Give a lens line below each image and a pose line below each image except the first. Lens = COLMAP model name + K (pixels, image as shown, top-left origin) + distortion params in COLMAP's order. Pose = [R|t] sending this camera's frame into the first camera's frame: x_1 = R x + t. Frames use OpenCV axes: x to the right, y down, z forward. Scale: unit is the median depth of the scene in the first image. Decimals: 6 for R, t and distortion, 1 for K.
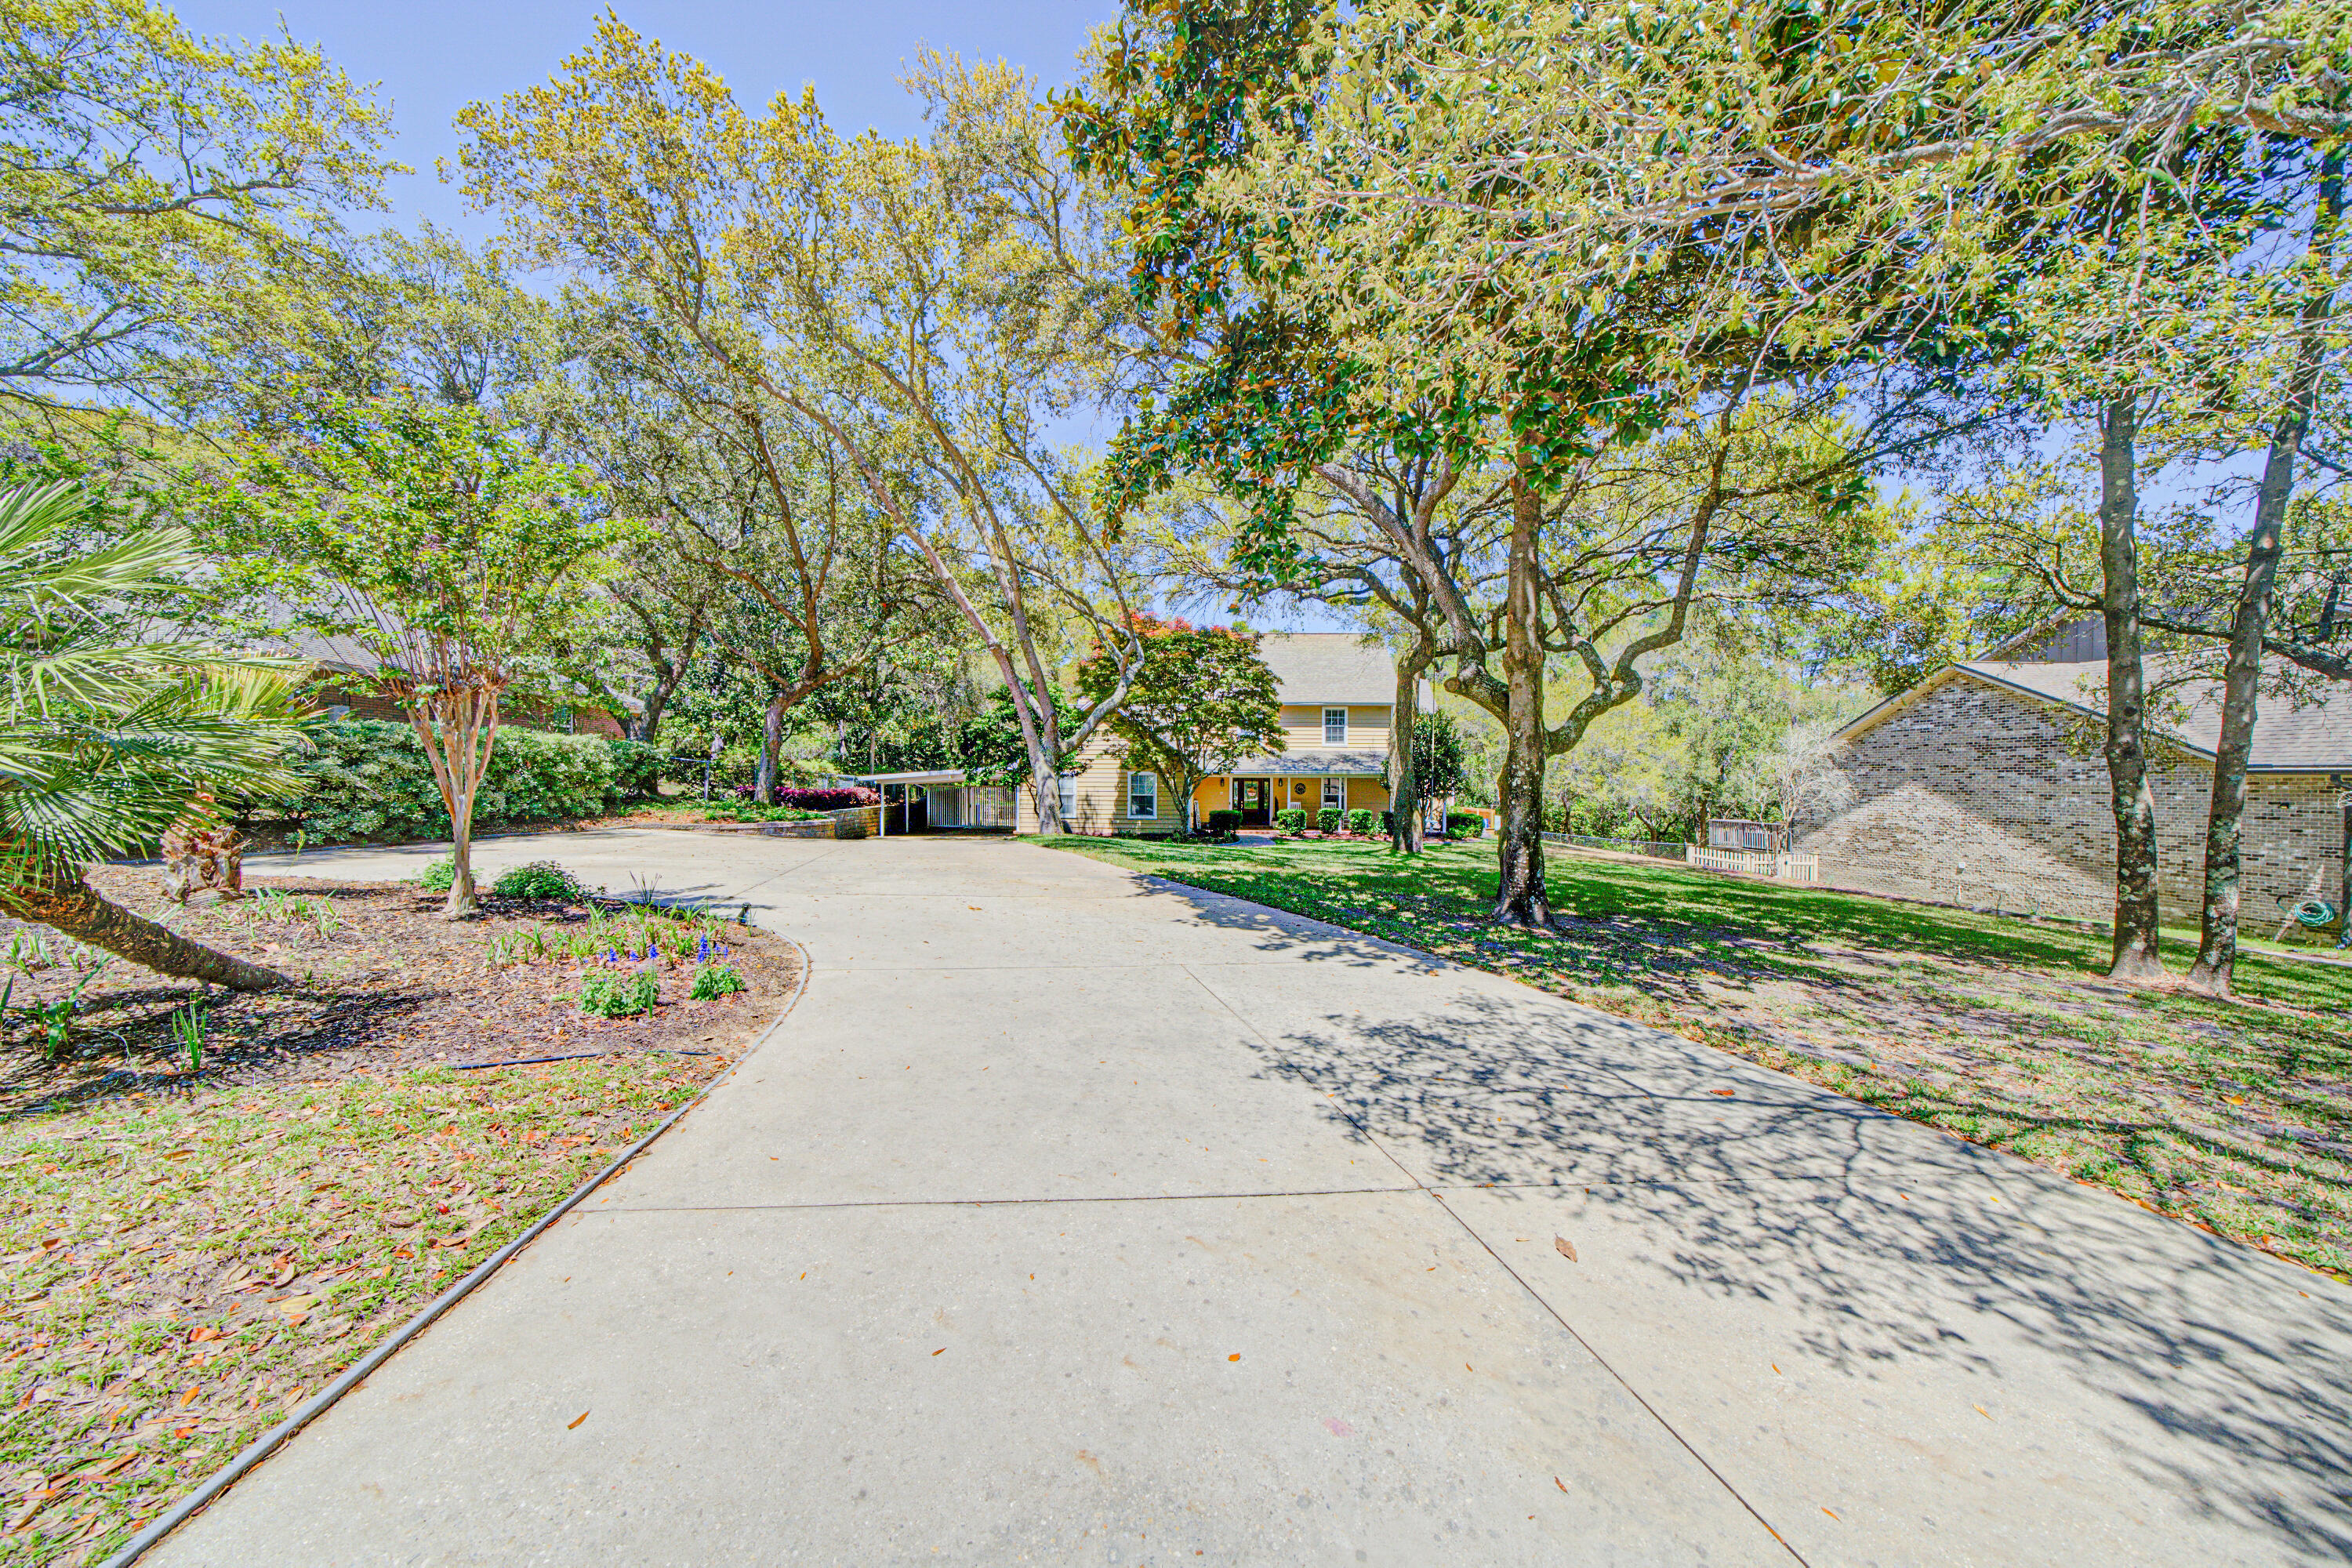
lens RADIAL K [[799.9, 0, 1182.9], [0, 799.9, 764.7], [0, 0, 1]] dist [-0.002357, 0.000163]
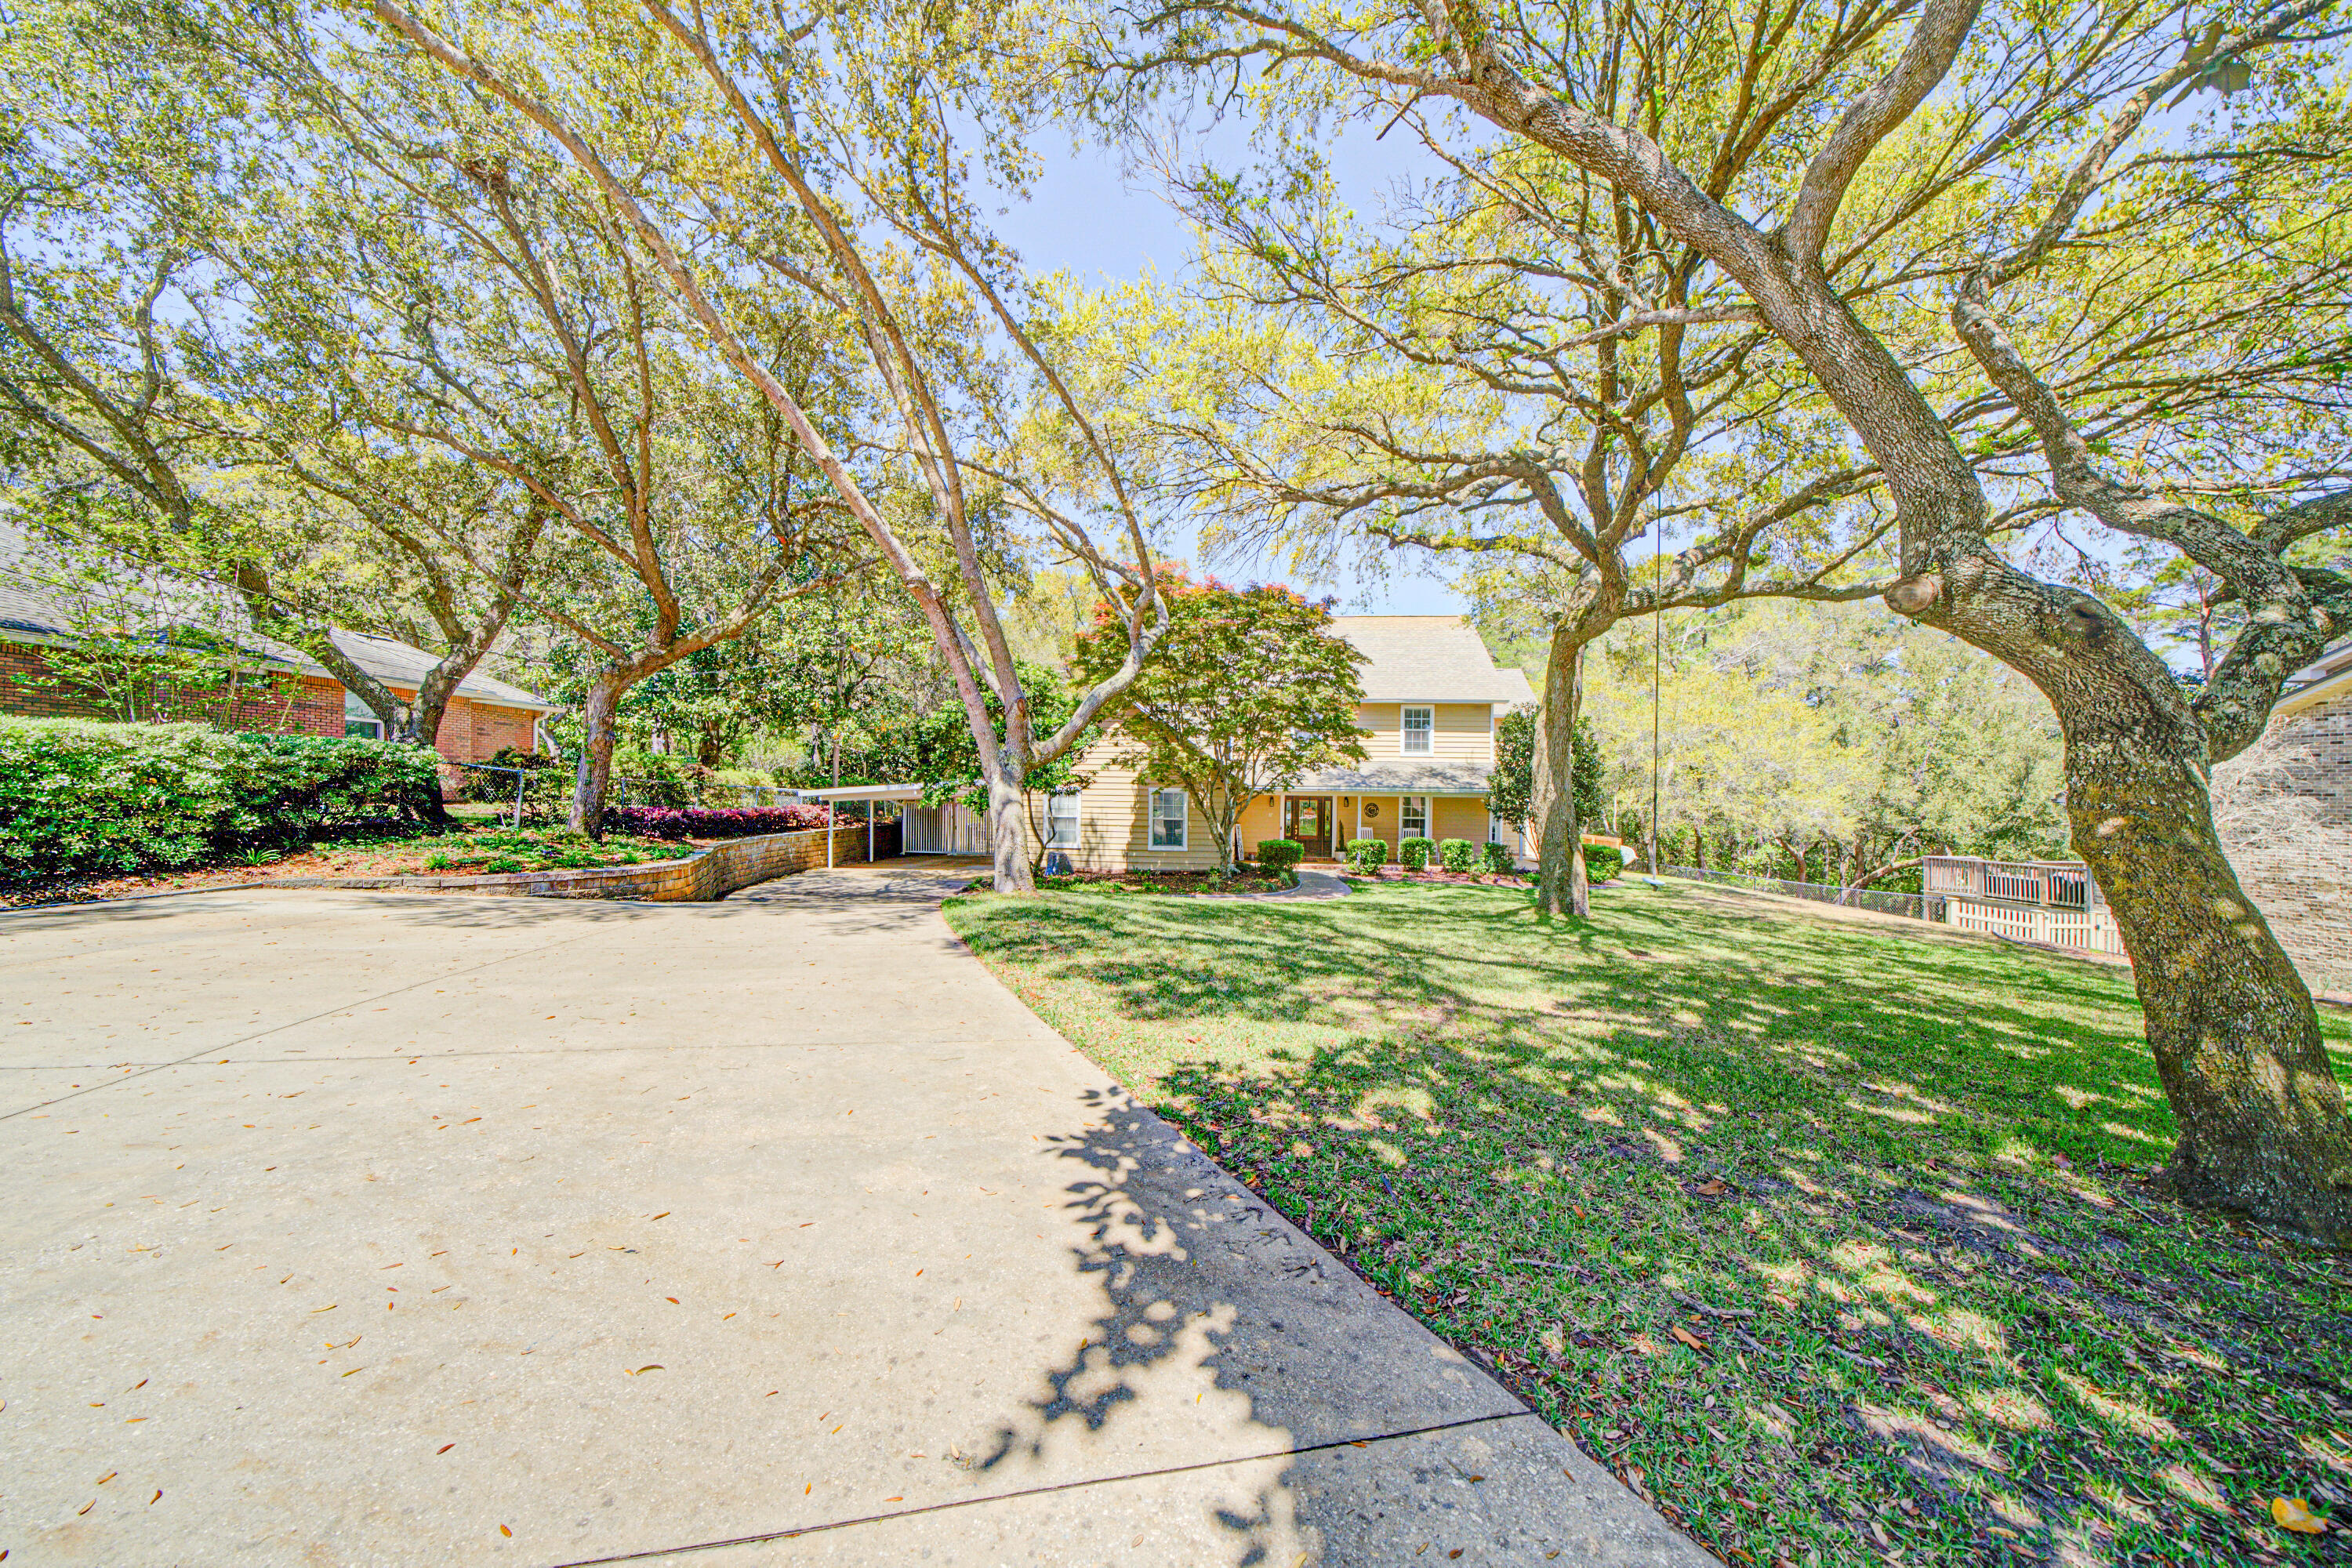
lens RADIAL K [[799.9, 0, 1162.5], [0, 799.9, 792.6], [0, 0, 1]] dist [-0.002357, 0.000163]
pose [[0.998404, 0.007605, -0.055969, -0.012880], [-0.006822, 0.999876, 0.014163, 0.002511], [0.056069, -0.013758, 0.998332, 0.267157]]
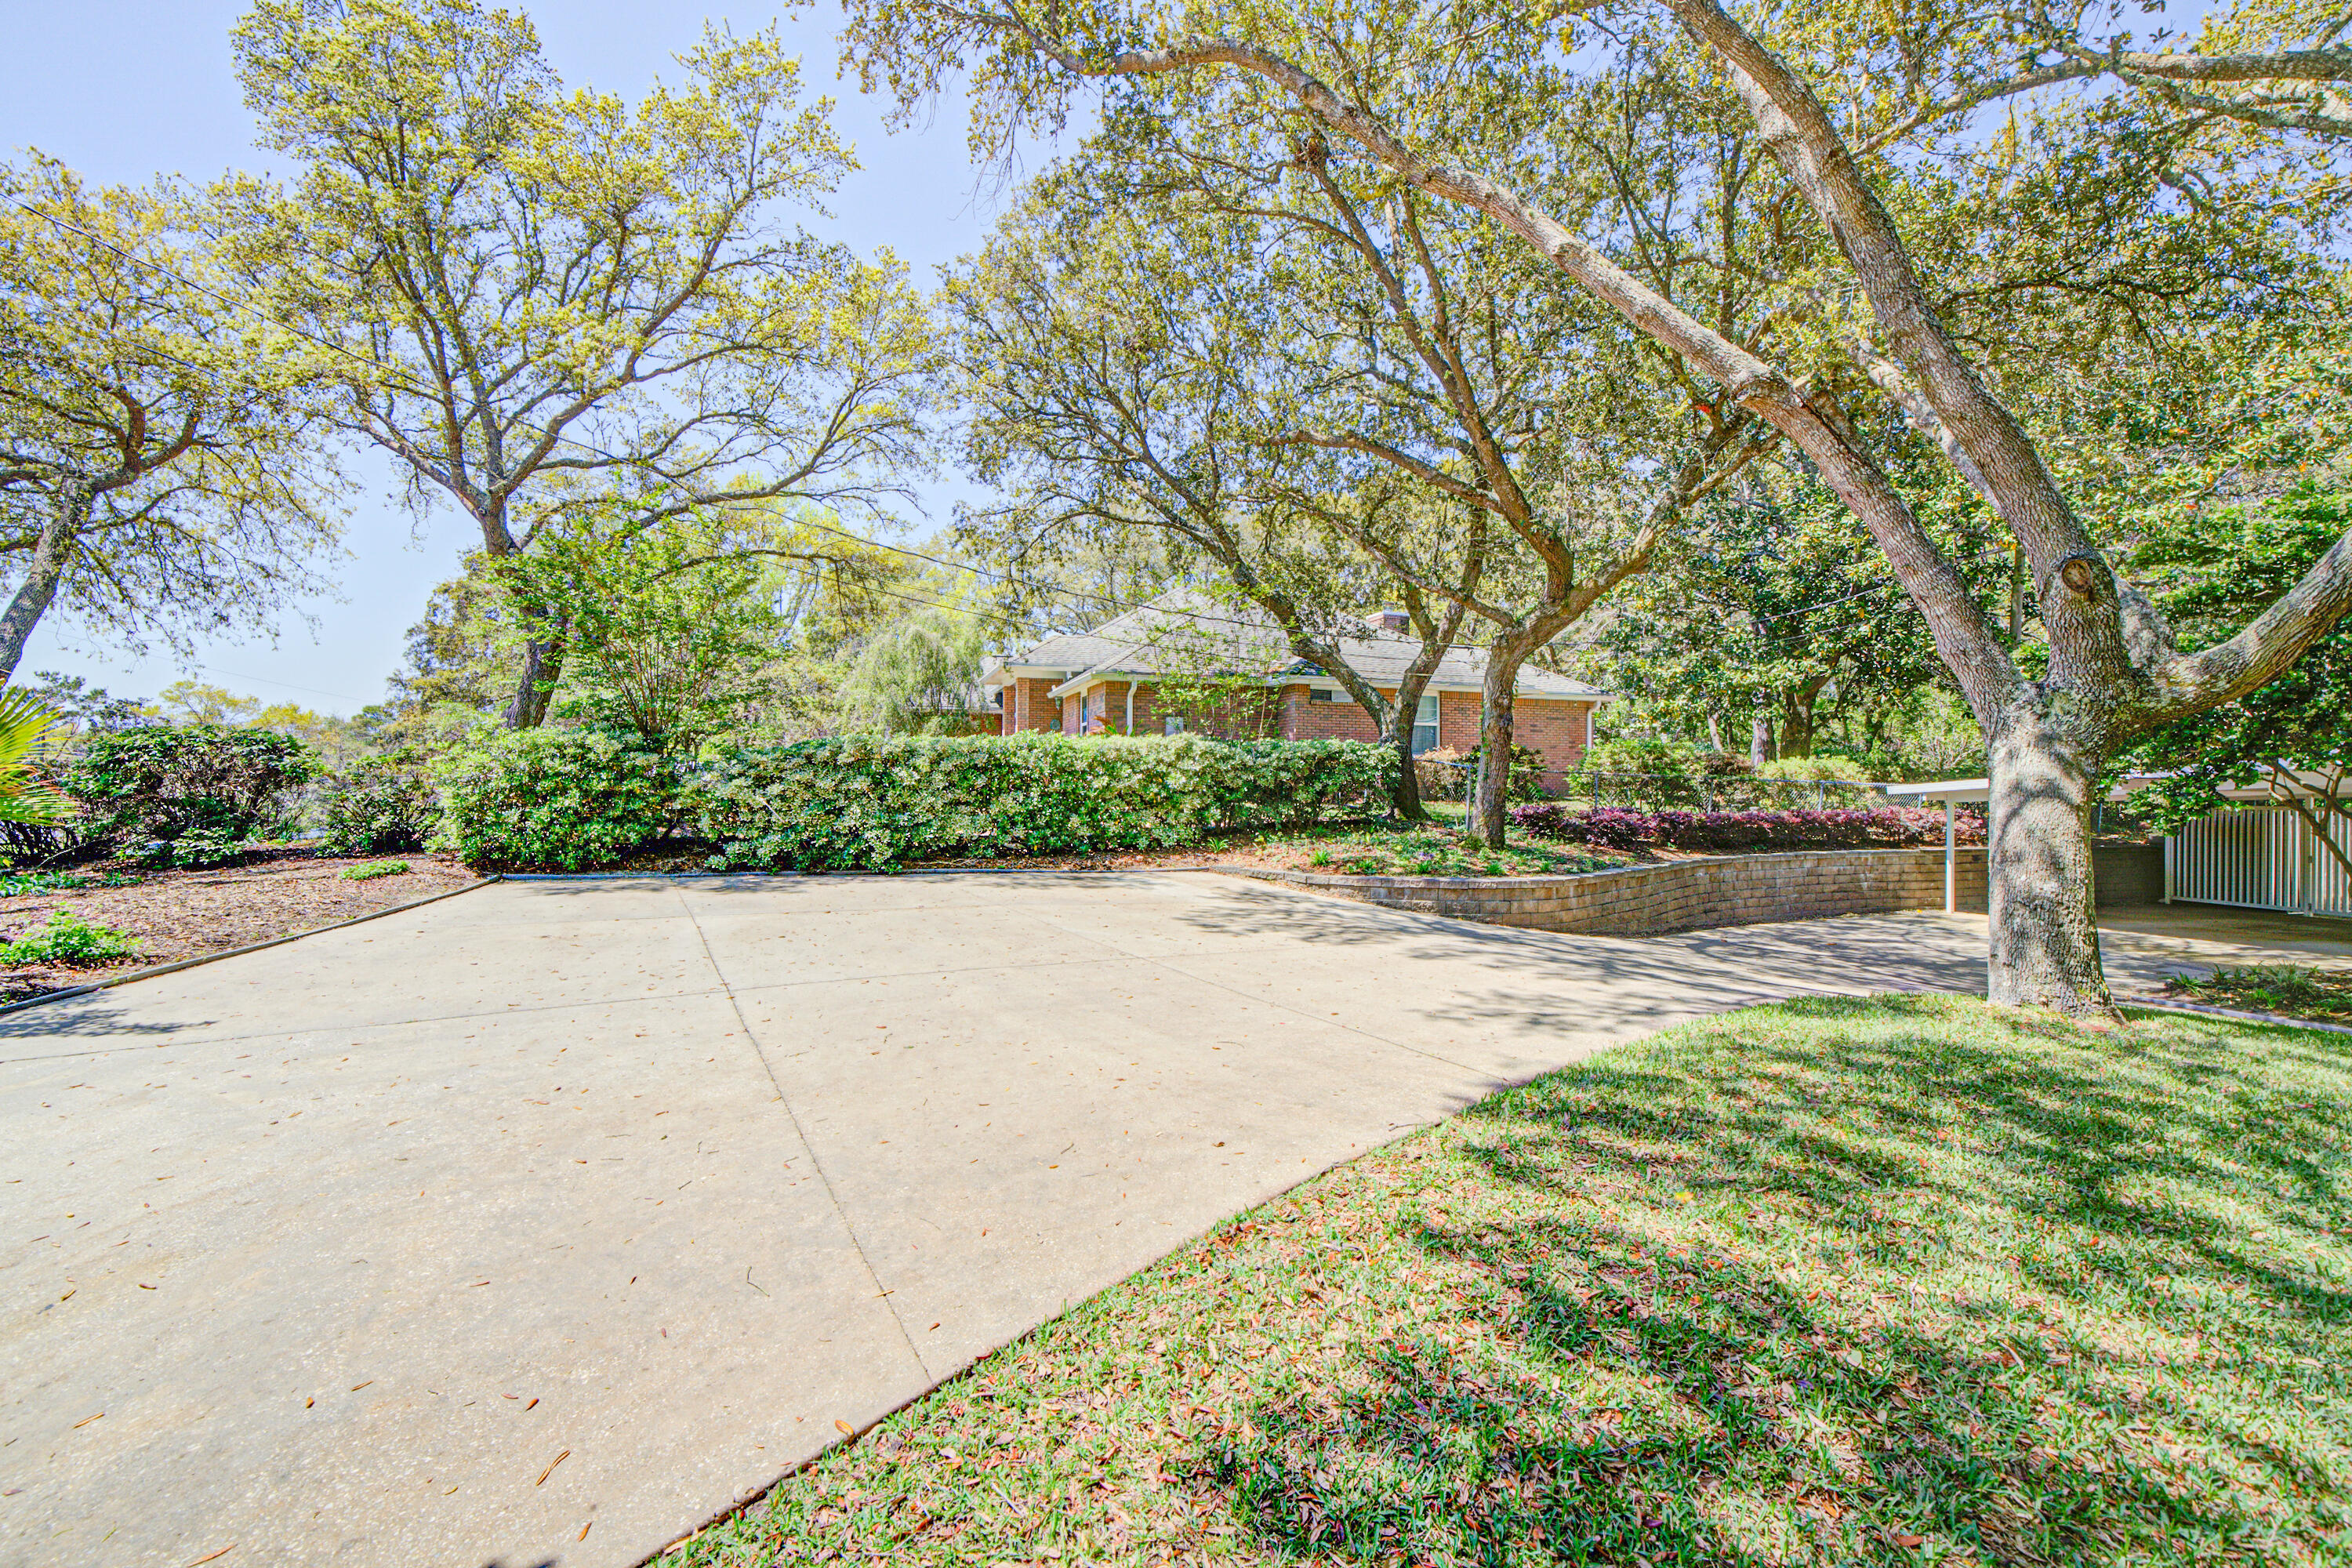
lens RADIAL K [[957.1, 0, 1169.1], [0, 957.1, 779.1], [0, 0, 1]] dist [0.008067, 0.000802]
pose [[0.263536, -0.011276, -0.964584, 0.047374], [0.015758, 0.999849, -0.007383, 0.008066], [0.964521, -0.013254, 0.263673, 0.444070]]
